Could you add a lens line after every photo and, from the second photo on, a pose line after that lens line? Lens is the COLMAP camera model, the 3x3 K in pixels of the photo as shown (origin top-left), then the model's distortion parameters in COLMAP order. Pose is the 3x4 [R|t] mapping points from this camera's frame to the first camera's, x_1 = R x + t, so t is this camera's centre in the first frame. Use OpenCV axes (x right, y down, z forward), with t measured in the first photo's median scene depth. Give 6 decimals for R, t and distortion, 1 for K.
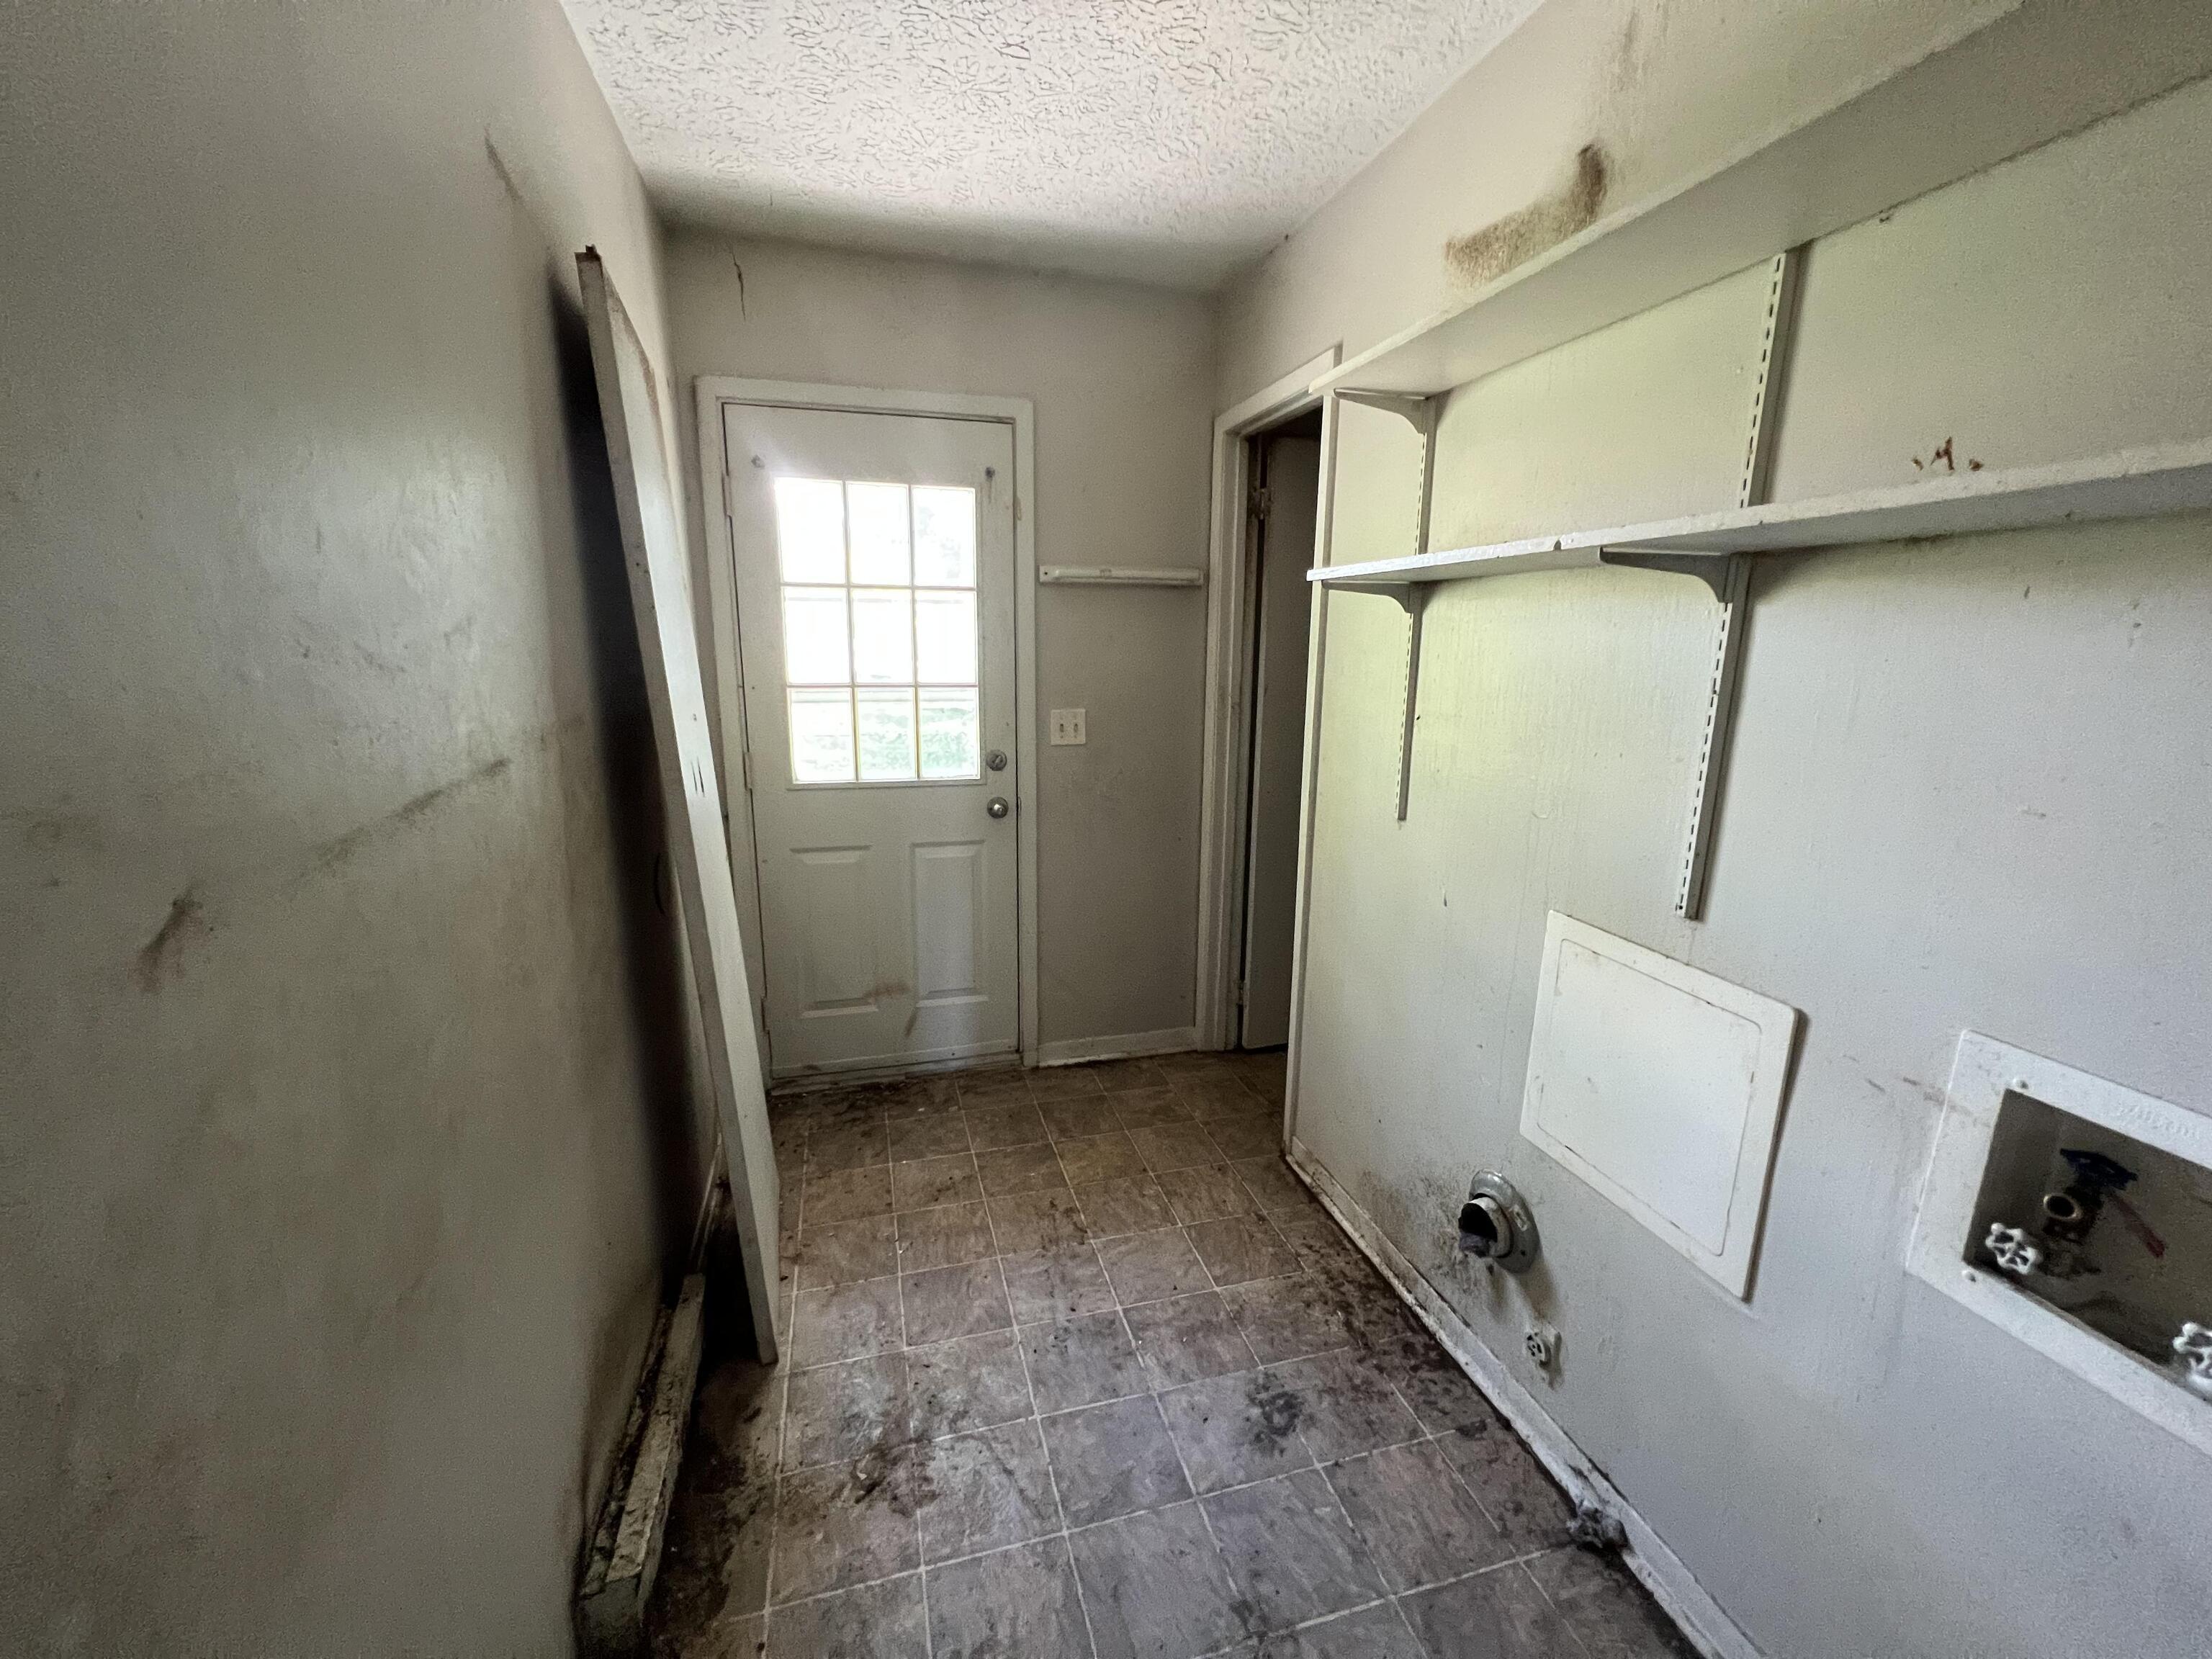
lens RADIAL K [[882.5, 0, 1105.2], [0, 882.5, 826.4], [0, 0, 1]] dist [-0.004392, 0.000677]
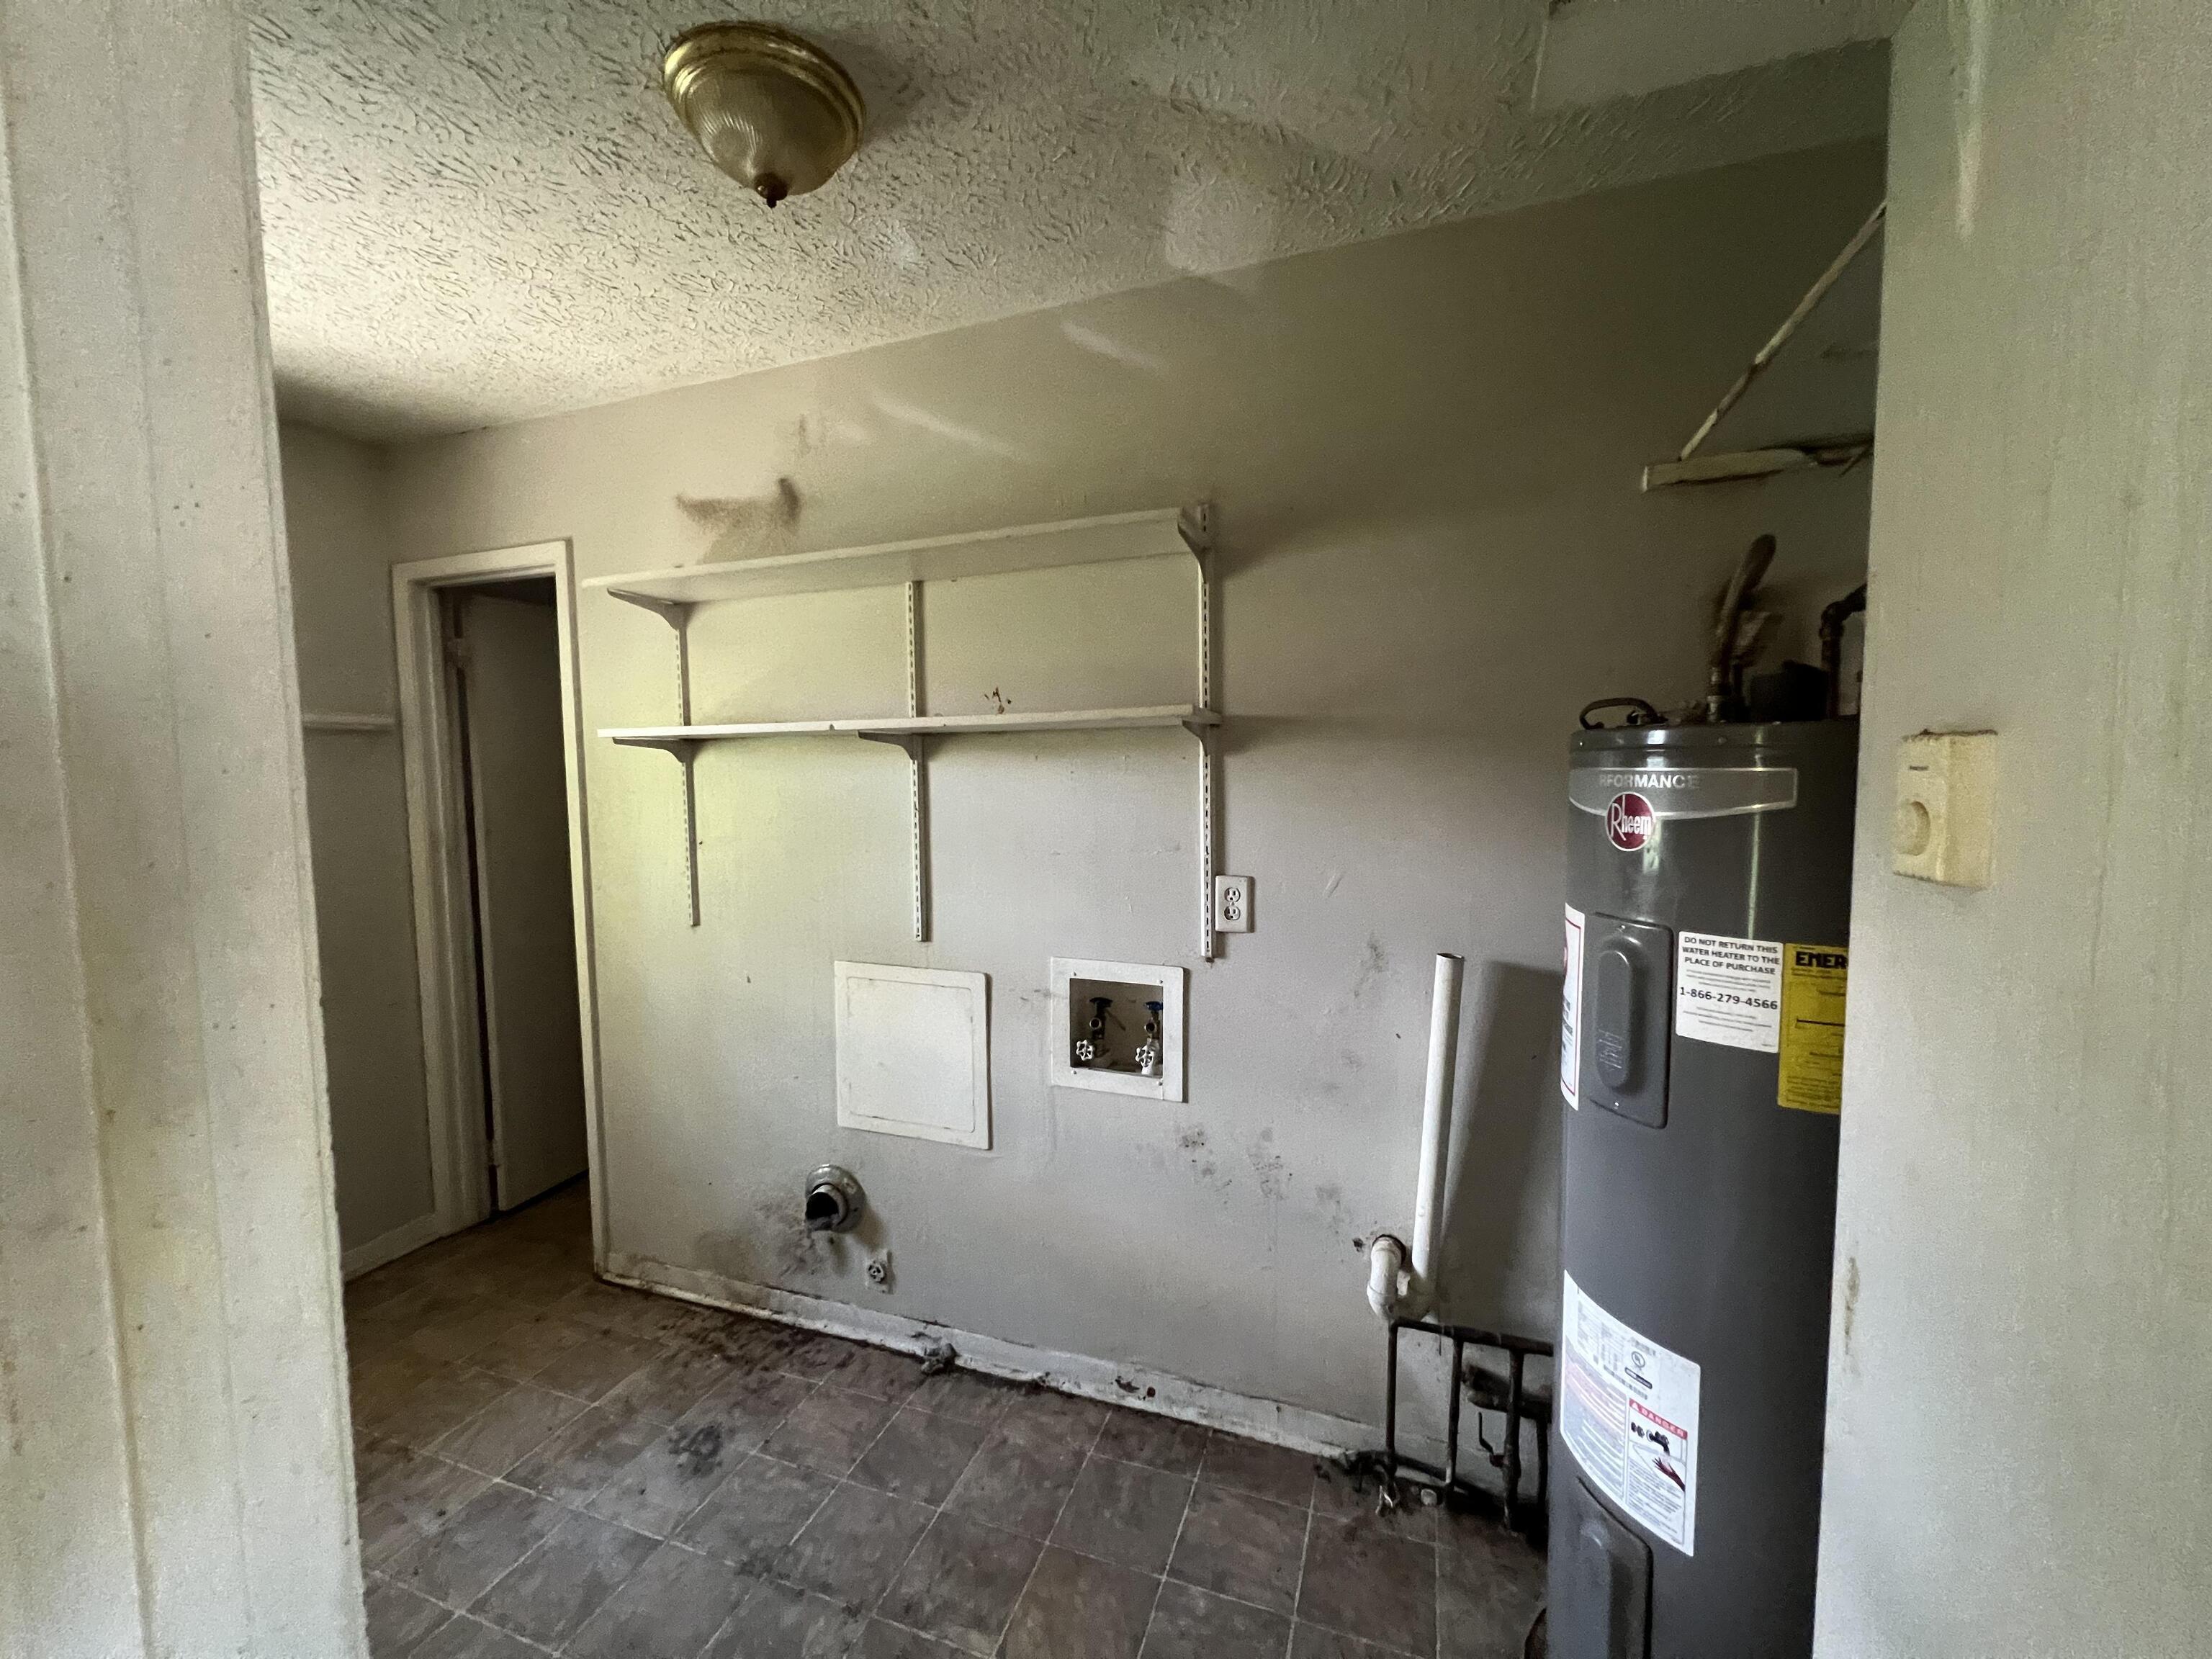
lens RADIAL K [[882.5, 0, 1103.6], [0, 882.5, 833.5], [0, 0, 1]] dist [-0.004392, 0.000677]
pose [[0.578131, -0.074802, 0.812508, -0.385411], [0.185840, 0.981688, -0.041856, 0.027773], [-0.794498, 0.175195, 0.581446, -0.230653]]
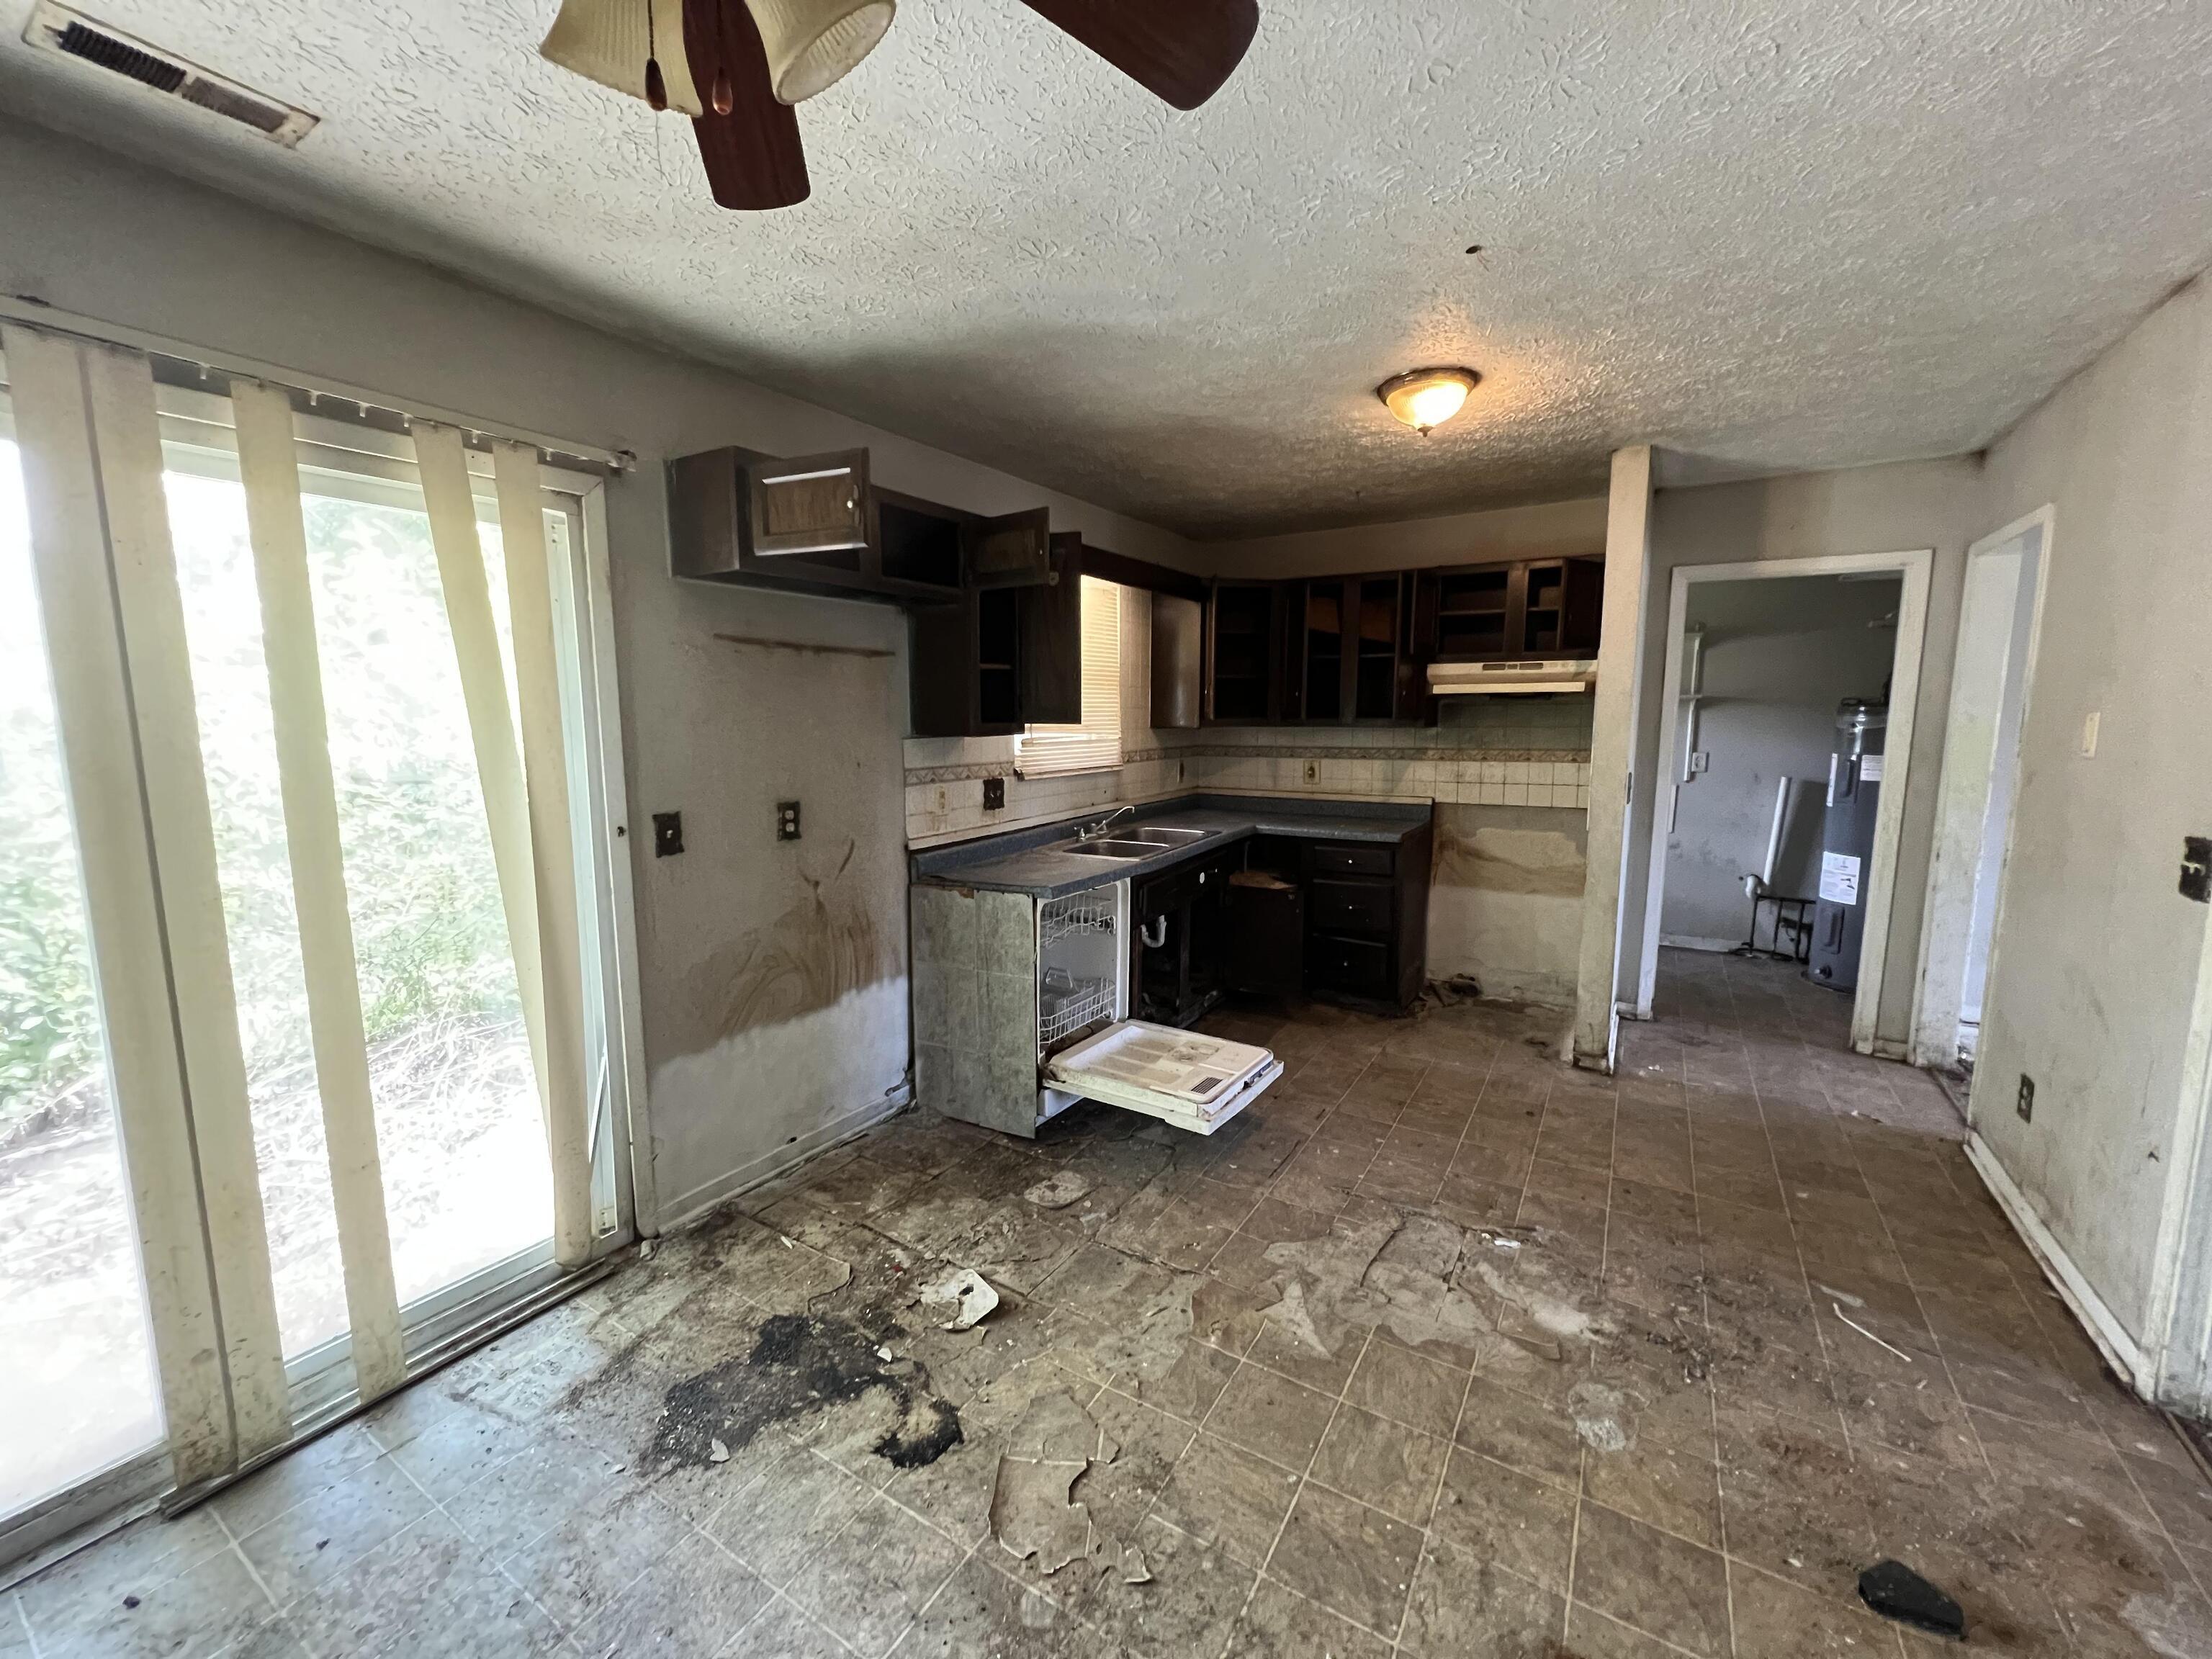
lens RADIAL K [[882.5, 0, 1111.0], [0, 882.5, 826.1], [0, 0, 1]] dist [-0.004392, 0.000677]
pose [[0.731181, -0.092666, 0.675860, -3.286825], [0.145986, 0.989035, -0.022331, 0.091257], [-0.666380, 0.114994, 0.736692, -0.623945]]
